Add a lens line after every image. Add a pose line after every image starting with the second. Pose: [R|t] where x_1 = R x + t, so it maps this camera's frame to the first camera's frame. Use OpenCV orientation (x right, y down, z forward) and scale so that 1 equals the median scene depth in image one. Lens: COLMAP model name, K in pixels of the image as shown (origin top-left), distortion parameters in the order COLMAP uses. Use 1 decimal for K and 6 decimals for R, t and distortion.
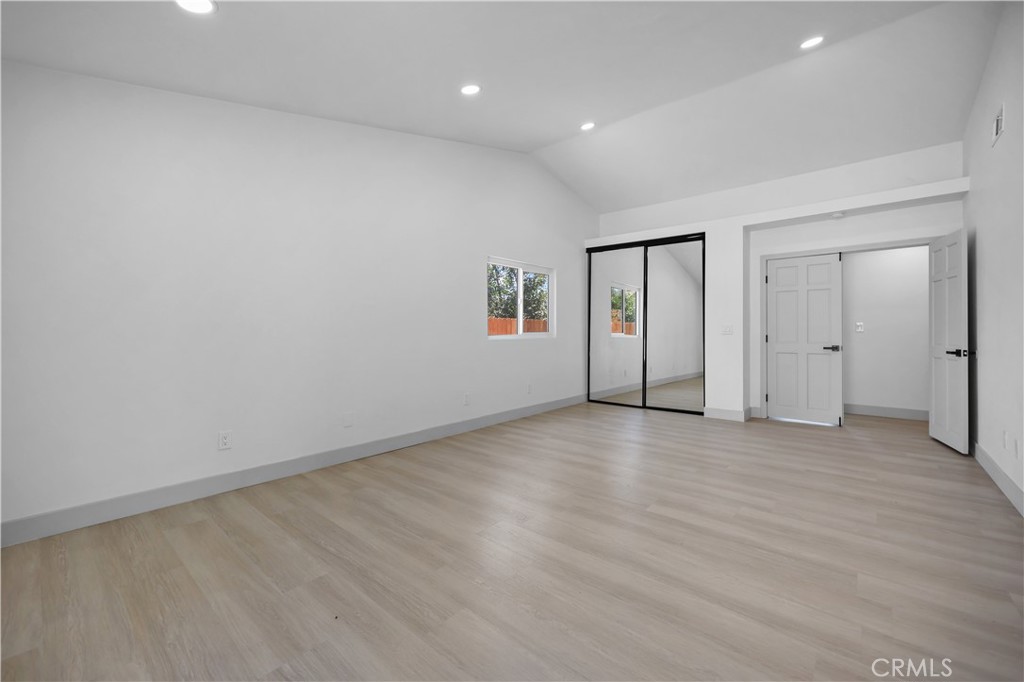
lens RADIAL K [[410.4, 0, 512.0], [0, 410.4, 341.0], [0, 0, 1]] dist [-0.001461, -0.000141]
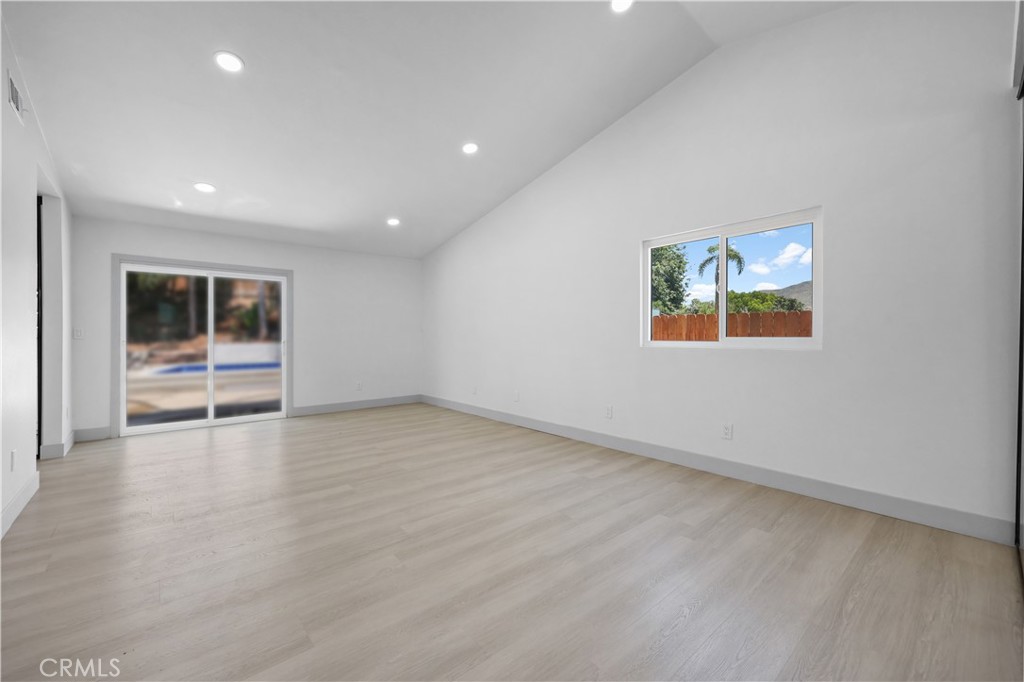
lens RADIAL K [[410.4, 0, 512.0], [0, 410.4, 341.0], [0, 0, 1]] dist [-0.001461, -0.000141]
pose [[-0.144032, 0.014872, -0.989461, 0.753142], [-0.017288, 0.999697, 0.017543, -0.024528], [0.989422, 0.019632, -0.143731, 0.850981]]
